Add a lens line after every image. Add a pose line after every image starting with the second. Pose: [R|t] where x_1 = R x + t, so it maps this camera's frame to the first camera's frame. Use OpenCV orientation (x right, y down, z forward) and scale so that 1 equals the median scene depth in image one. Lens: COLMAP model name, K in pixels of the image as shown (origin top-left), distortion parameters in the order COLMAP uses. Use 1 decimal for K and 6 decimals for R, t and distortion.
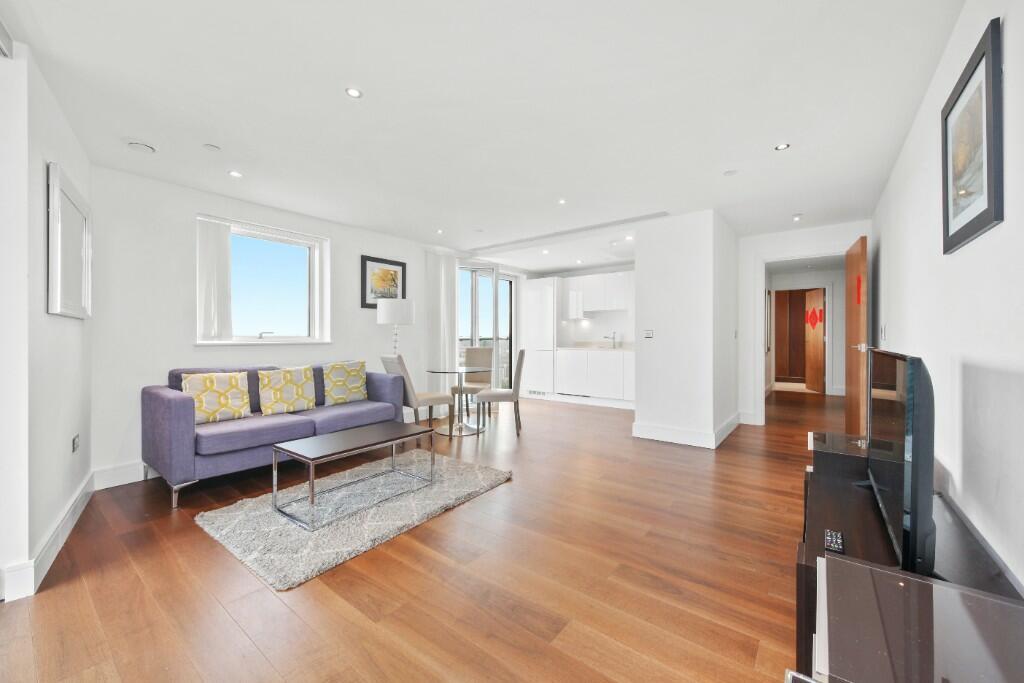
lens RADIAL K [[400.3, 0, 516.3], [0, 400.3, 340.5], [0, 0, 1]] dist [-0.001084, -0.000058]
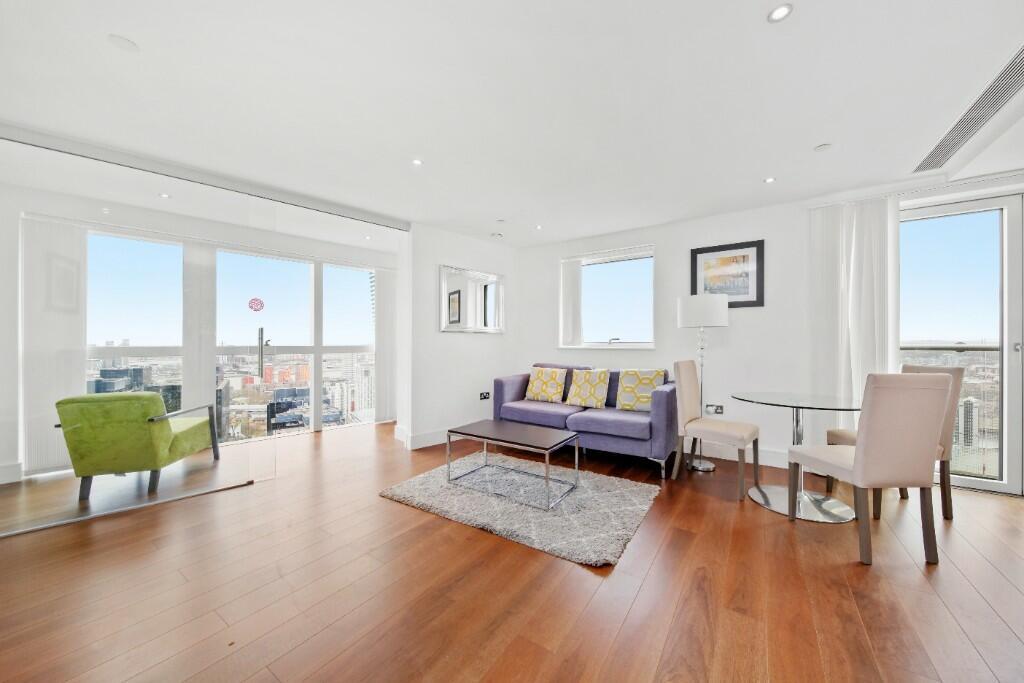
lens RADIAL K [[356.2, 0, 518.1], [0, 356.2, 340.3], [0, 0, 1]] dist [0.001356, 0.000004]
pose [[0.065953, -0.010985, -0.997762, 0.457303], [-0.011661, 0.999863, -0.011779, -0.001263], [0.997755, 0.012412, 0.065816, 0.718411]]
